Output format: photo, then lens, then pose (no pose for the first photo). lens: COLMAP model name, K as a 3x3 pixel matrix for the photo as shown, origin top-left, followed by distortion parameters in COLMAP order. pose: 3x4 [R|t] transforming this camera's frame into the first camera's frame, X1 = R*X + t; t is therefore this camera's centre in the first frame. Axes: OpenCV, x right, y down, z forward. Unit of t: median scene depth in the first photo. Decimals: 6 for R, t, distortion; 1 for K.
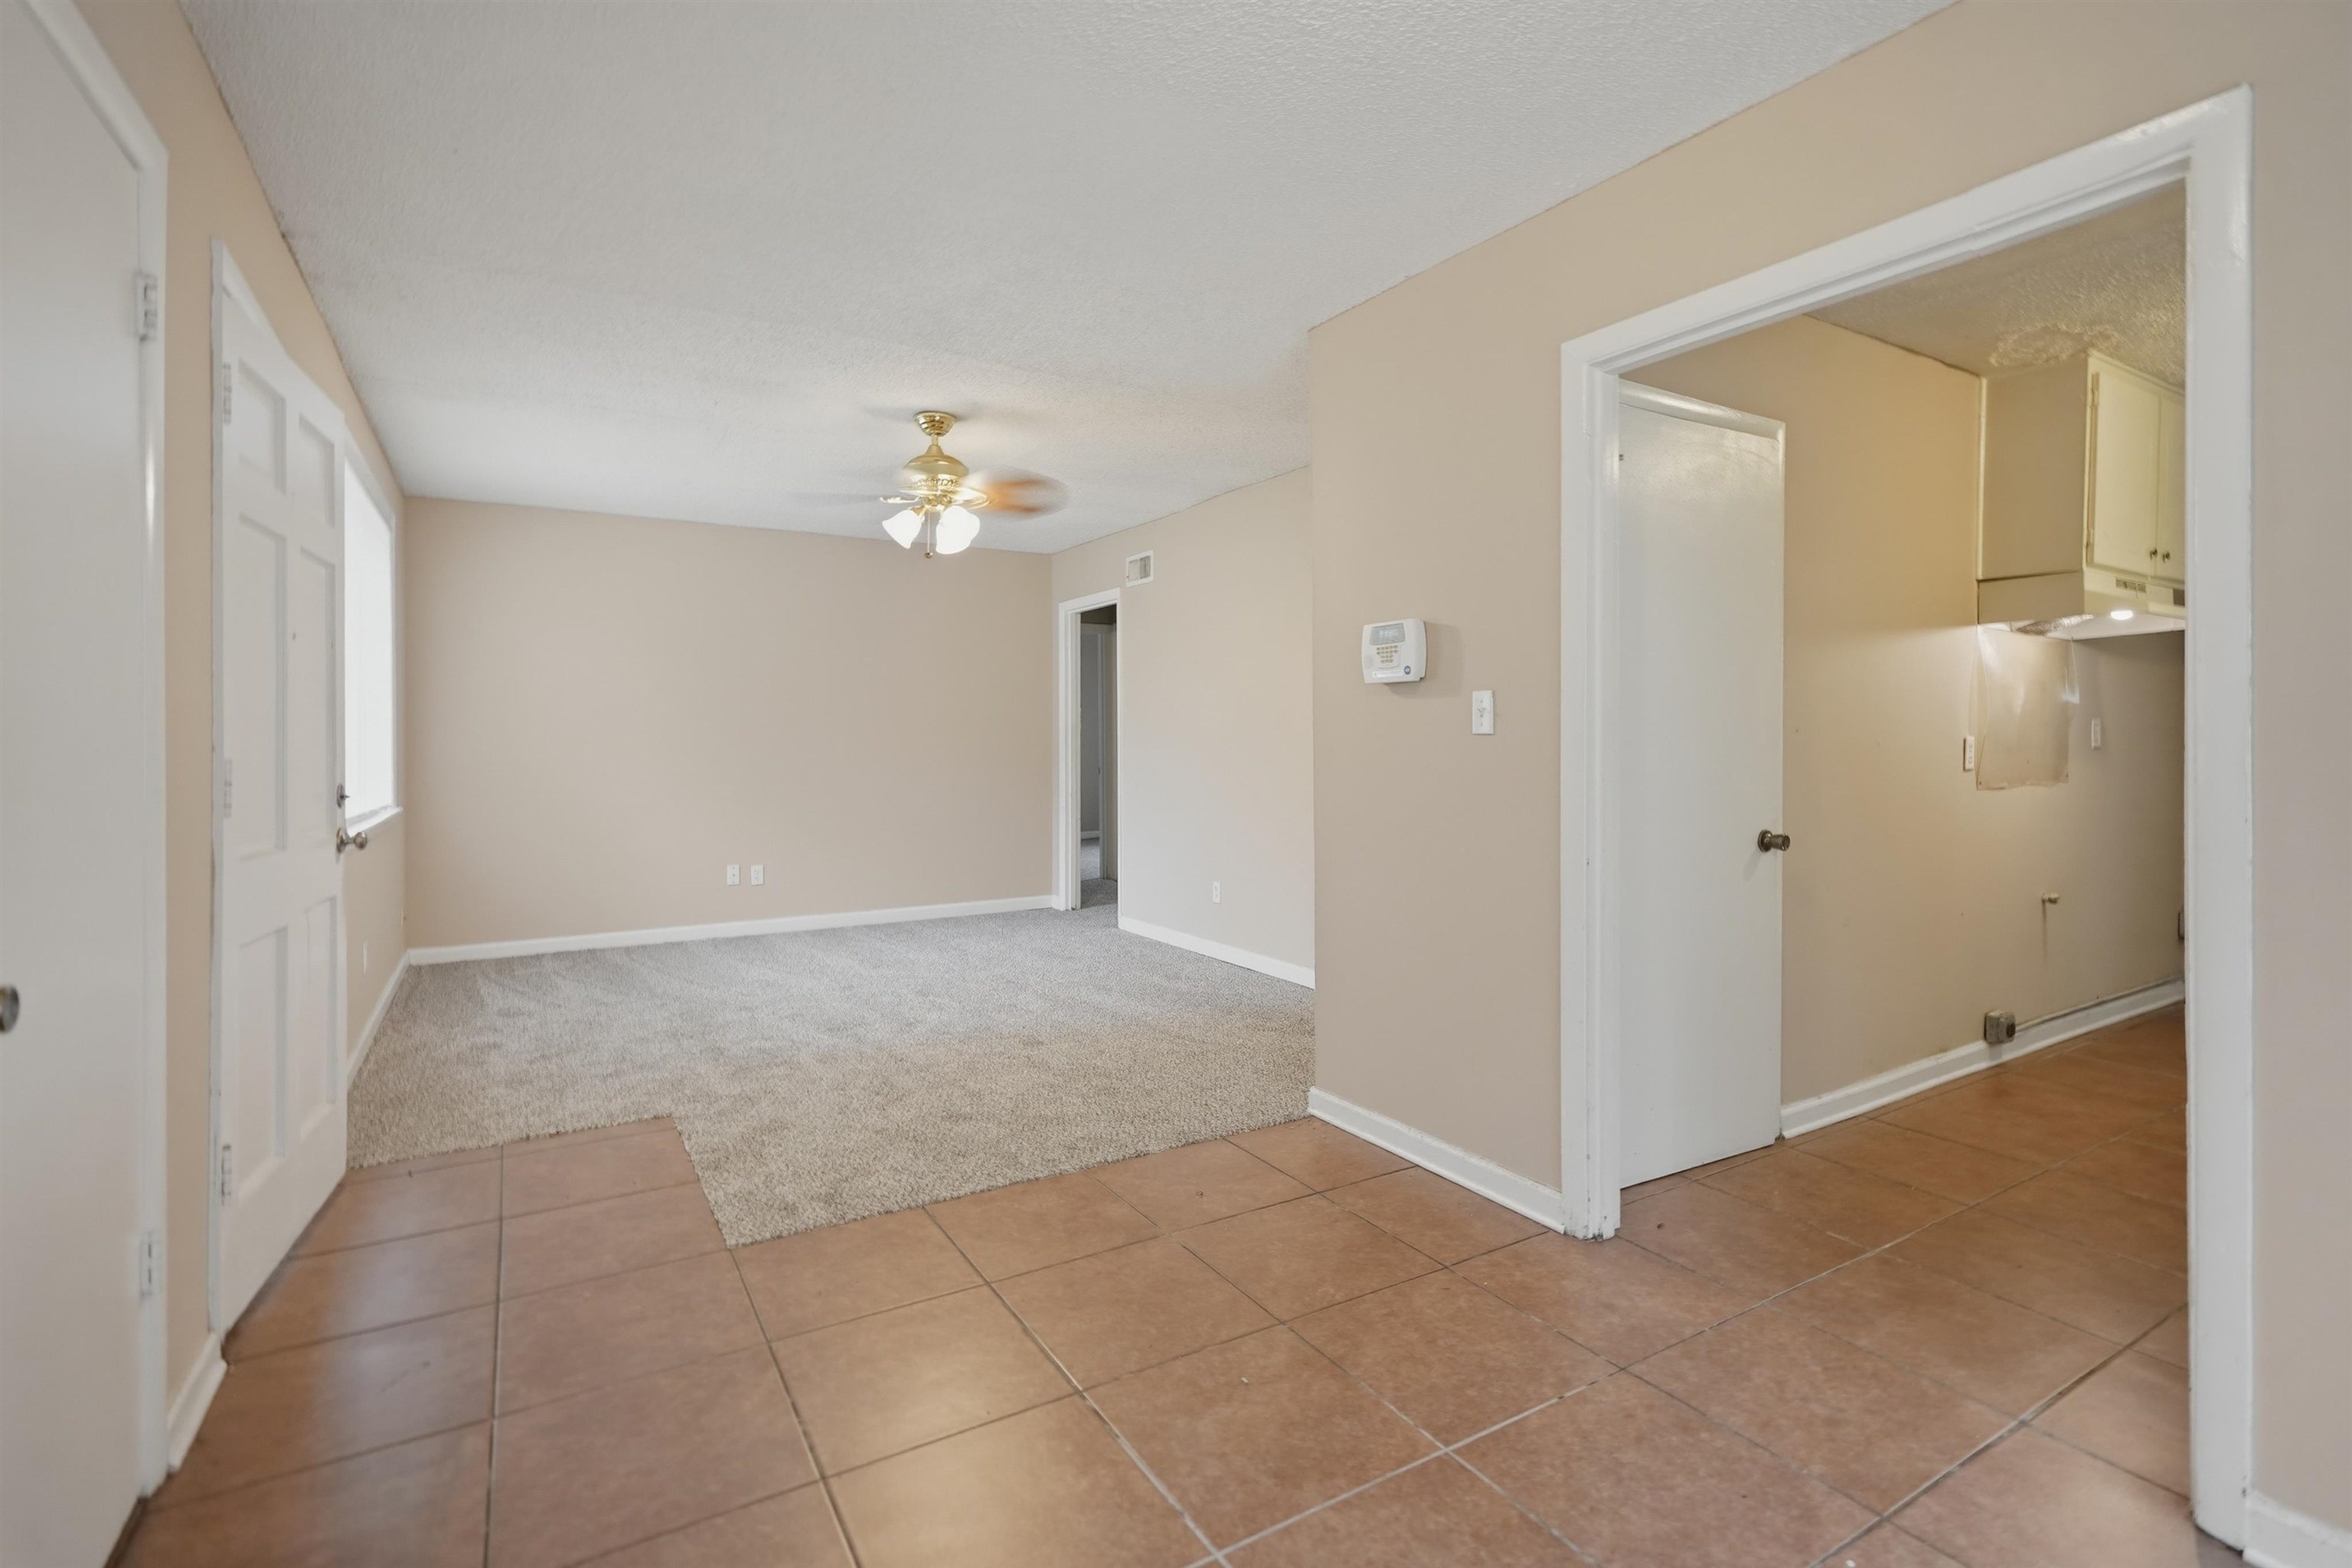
lens RADIAL K [[1125.9, 0, 1077.1], [0, 1125.9, 748.6], [0, 0, 1]] dist [-0.011428, 0.002685]
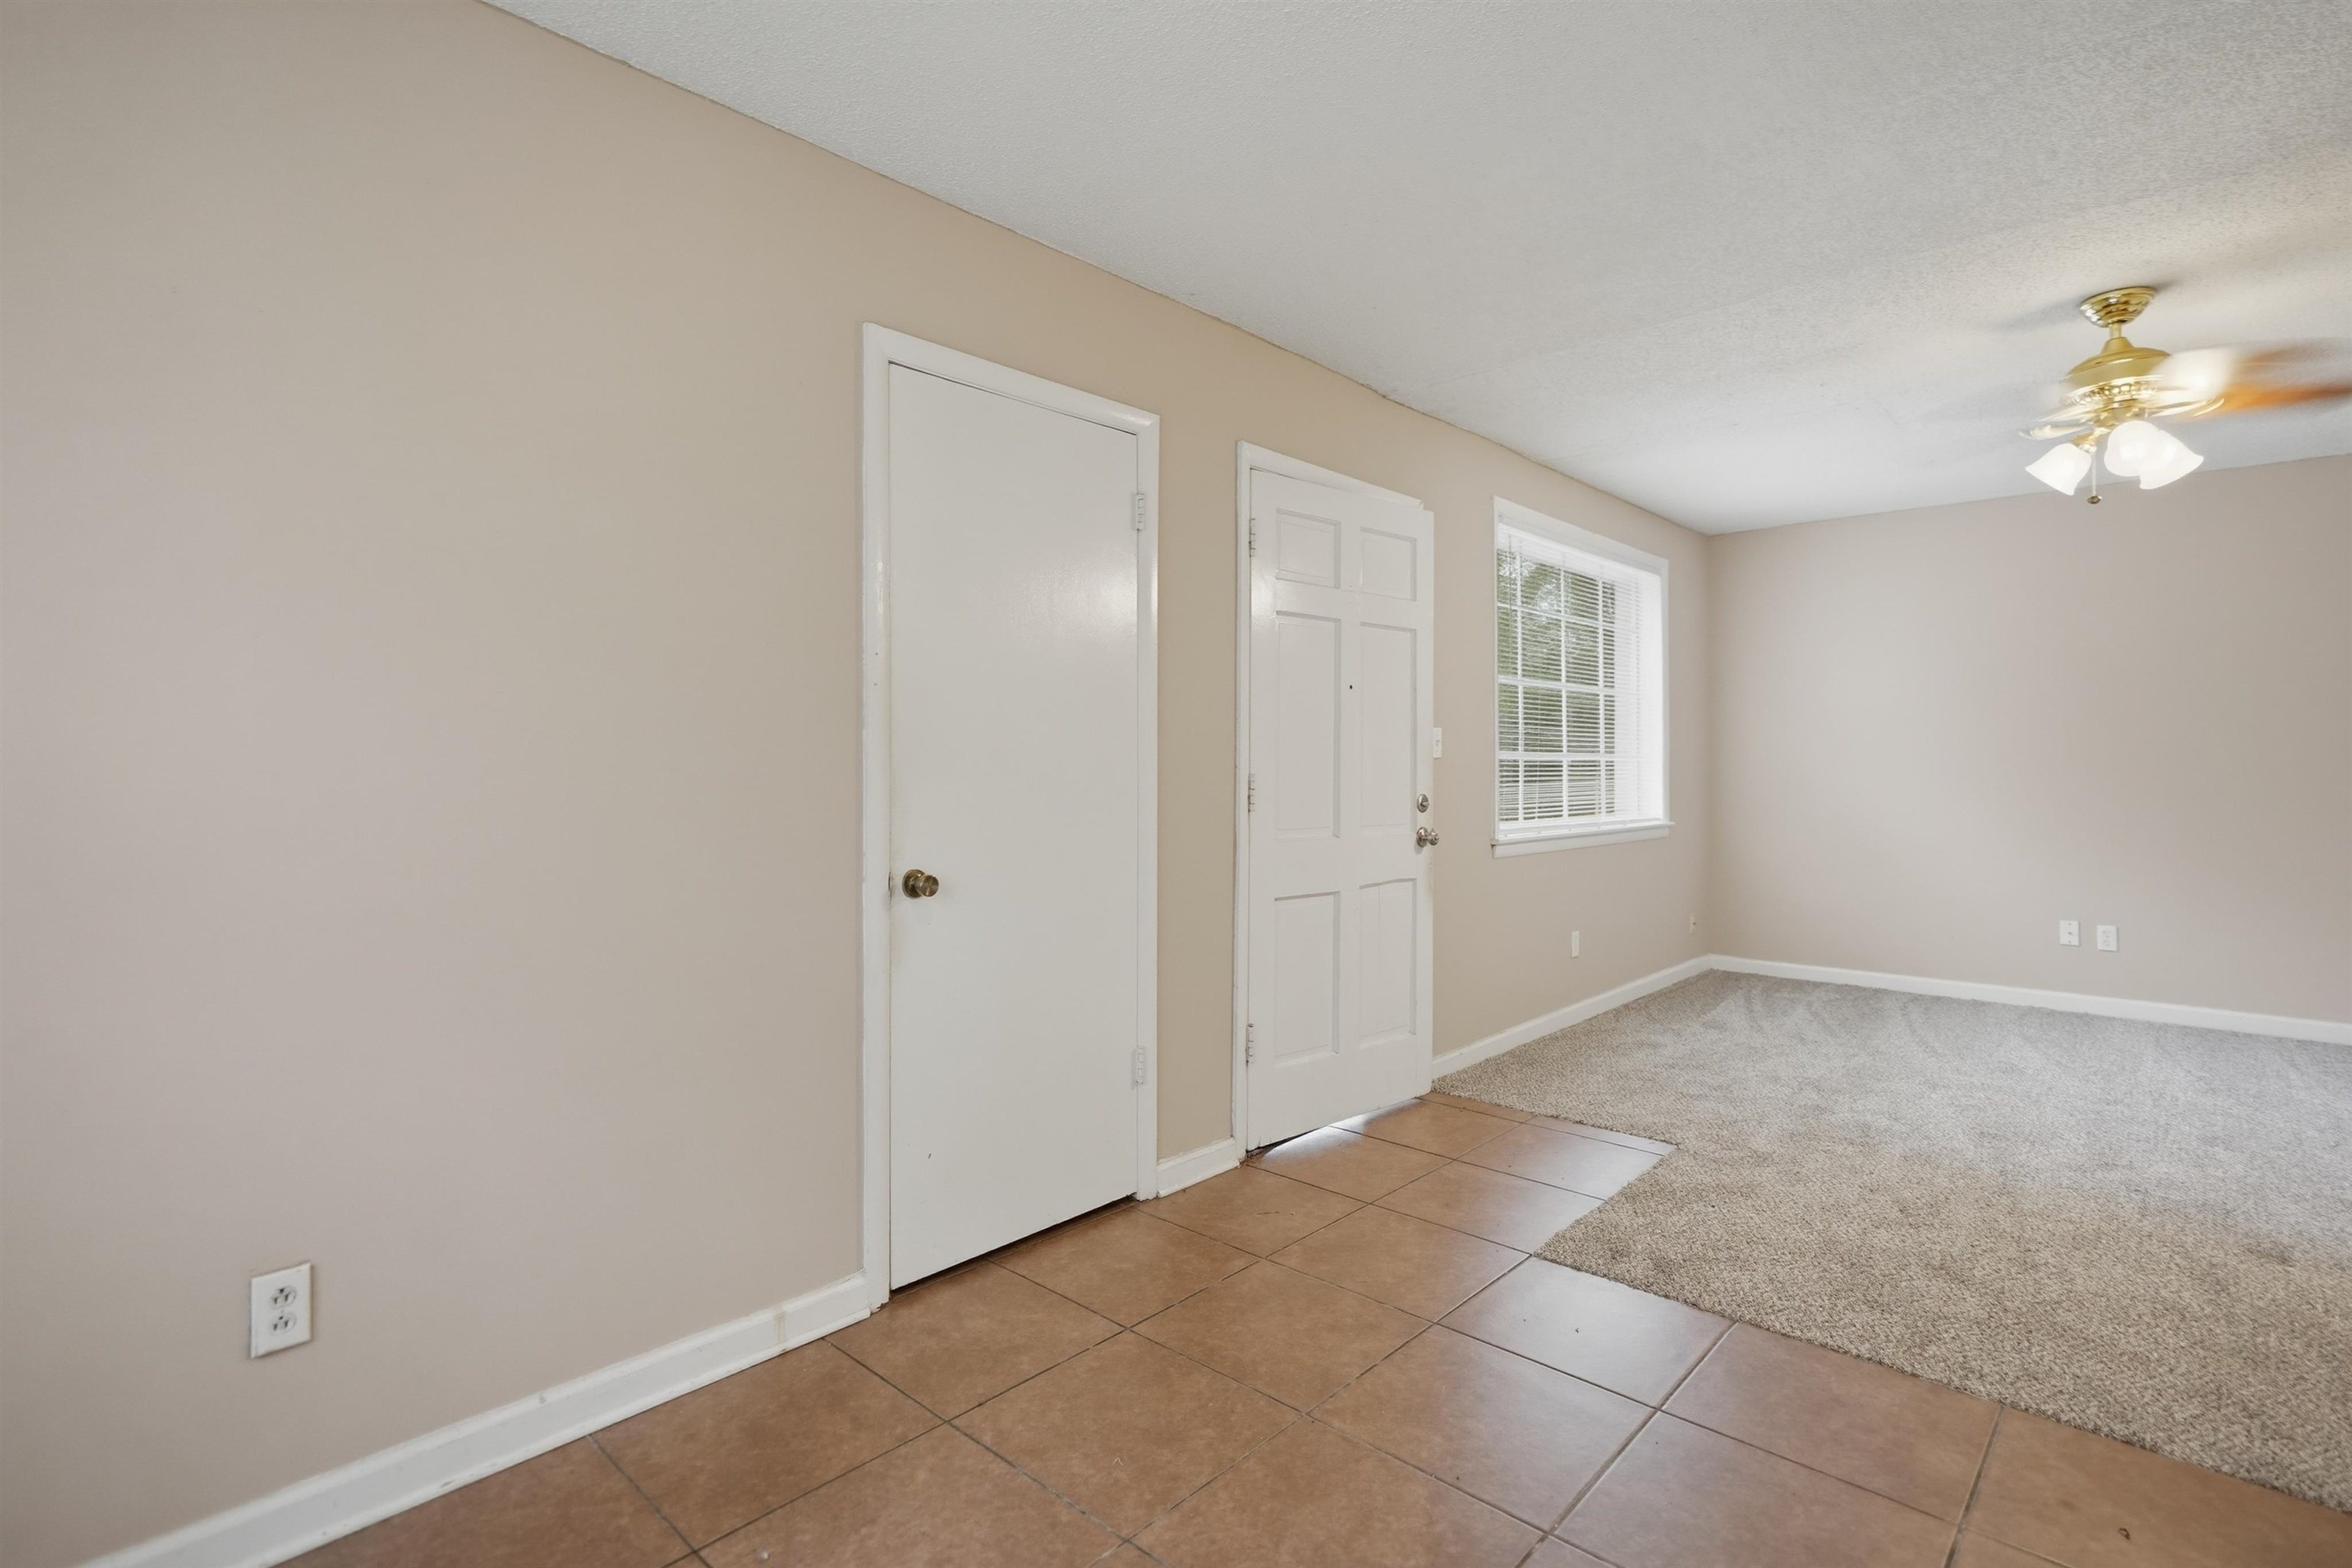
lens RADIAL K [[1125.9, 0, 1167.9], [0, 1125.9, 743.0], [0, 0, 1]] dist [-0.011428, 0.002685]
pose [[0.277771, -0.013502, -0.960552, 0.392683], [-0.009264, 0.999817, -0.016732, -0.001784], [0.960603, 0.013546, 0.277596, 0.257252]]
